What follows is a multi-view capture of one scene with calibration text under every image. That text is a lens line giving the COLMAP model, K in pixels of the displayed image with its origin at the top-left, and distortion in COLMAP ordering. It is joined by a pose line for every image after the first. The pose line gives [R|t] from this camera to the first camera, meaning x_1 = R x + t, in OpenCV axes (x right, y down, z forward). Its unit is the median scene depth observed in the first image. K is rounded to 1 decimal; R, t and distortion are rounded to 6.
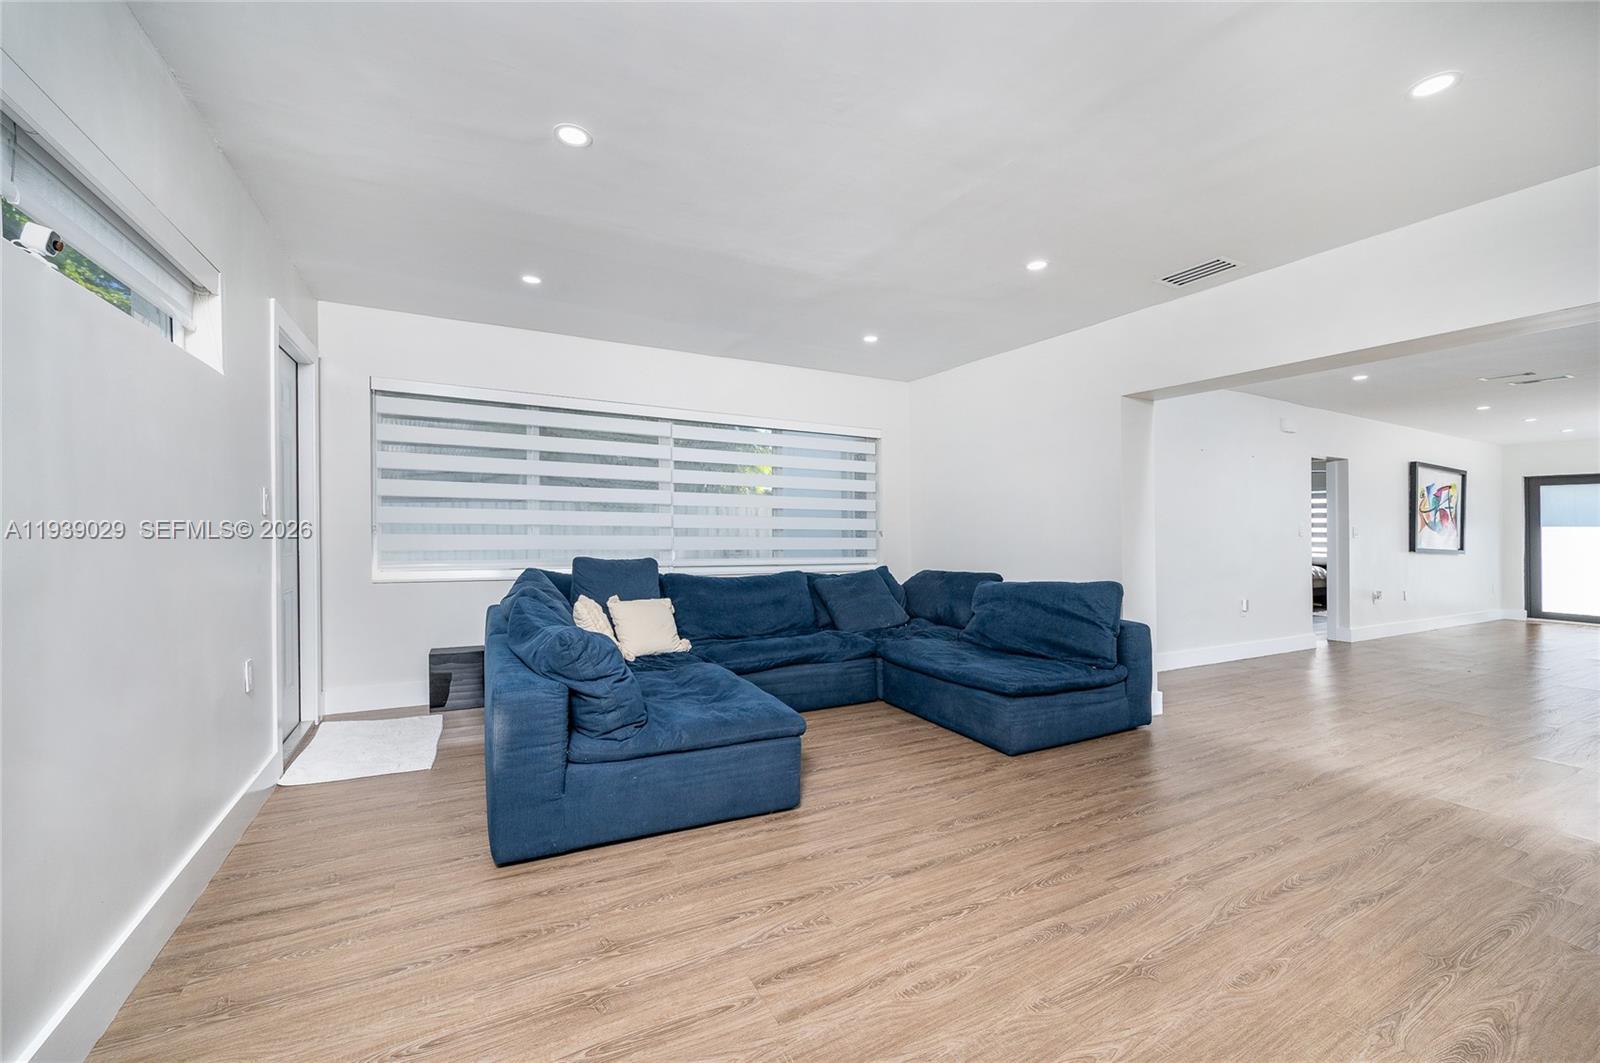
lens RADIAL K [[633.7, 0, 805.9], [0, 633.7, 516.9], [0, 0, 1]] dist [-0.001860, 0.001032]
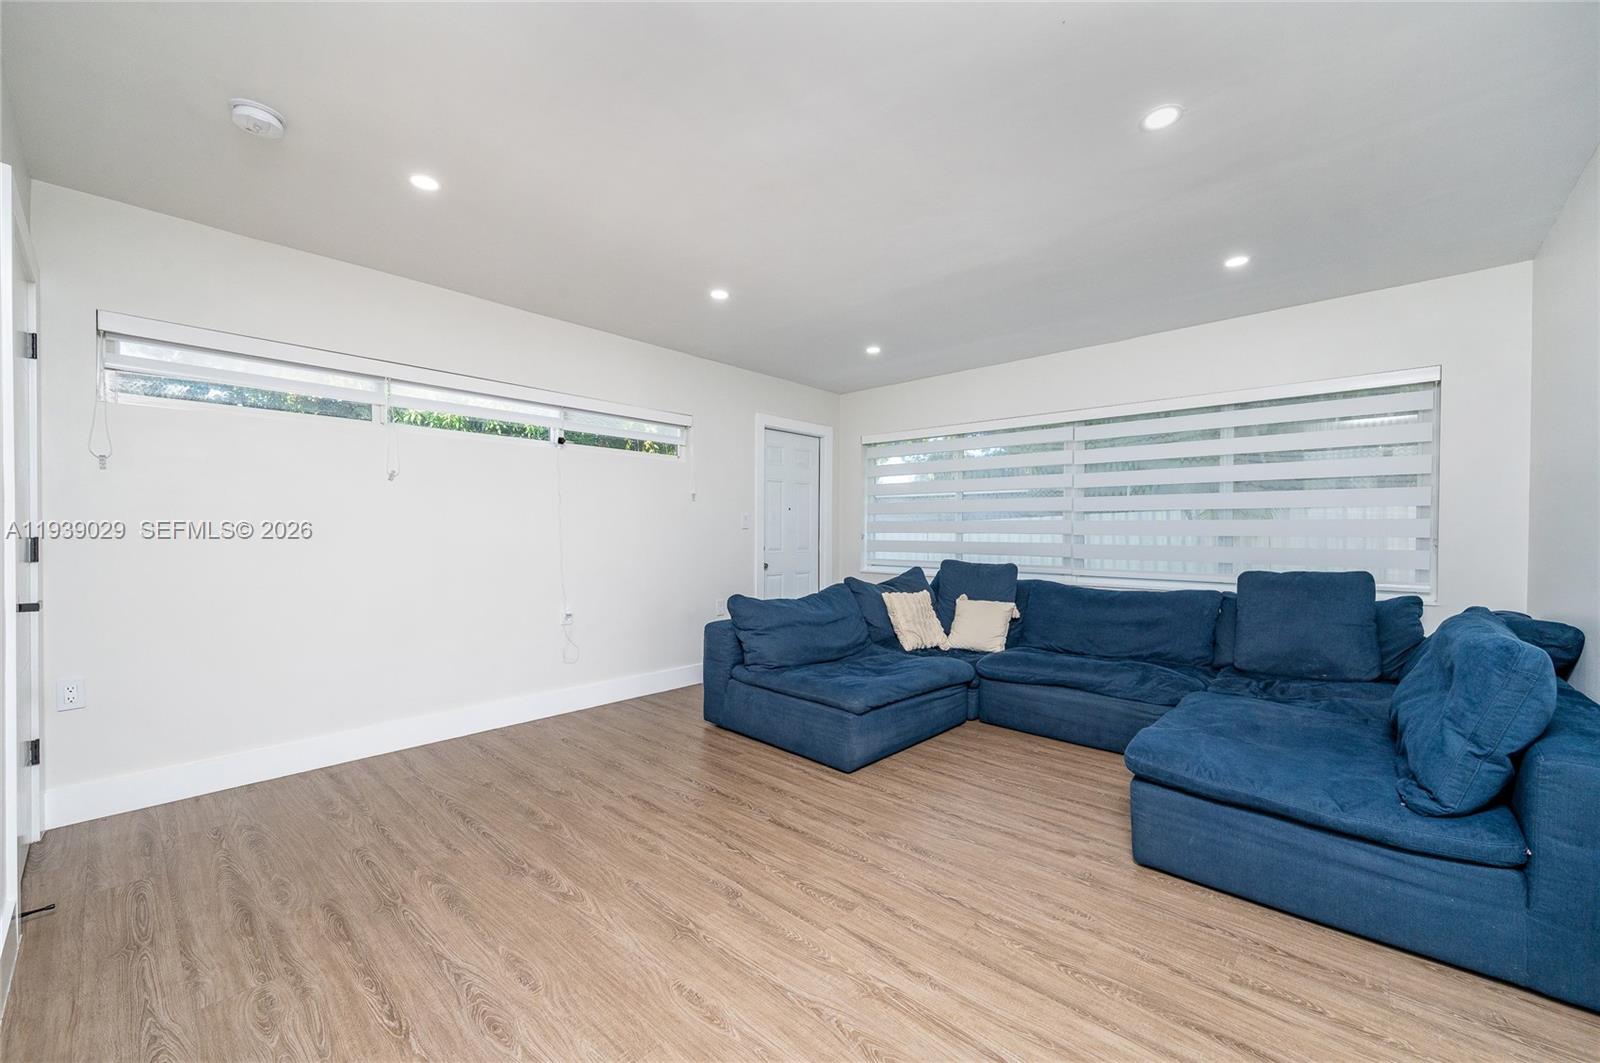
lens RADIAL K [[633.7, 0, 793.7], [0, 633.7, 530.6], [0, 0, 1]] dist [-0.001860, 0.001032]
pose [[0.322513, -0.016340, -0.946424, 0.923354], [0.014663, 0.999817, -0.012265, 0.026212], [0.946451, -0.009921, 0.322694, 0.472881]]
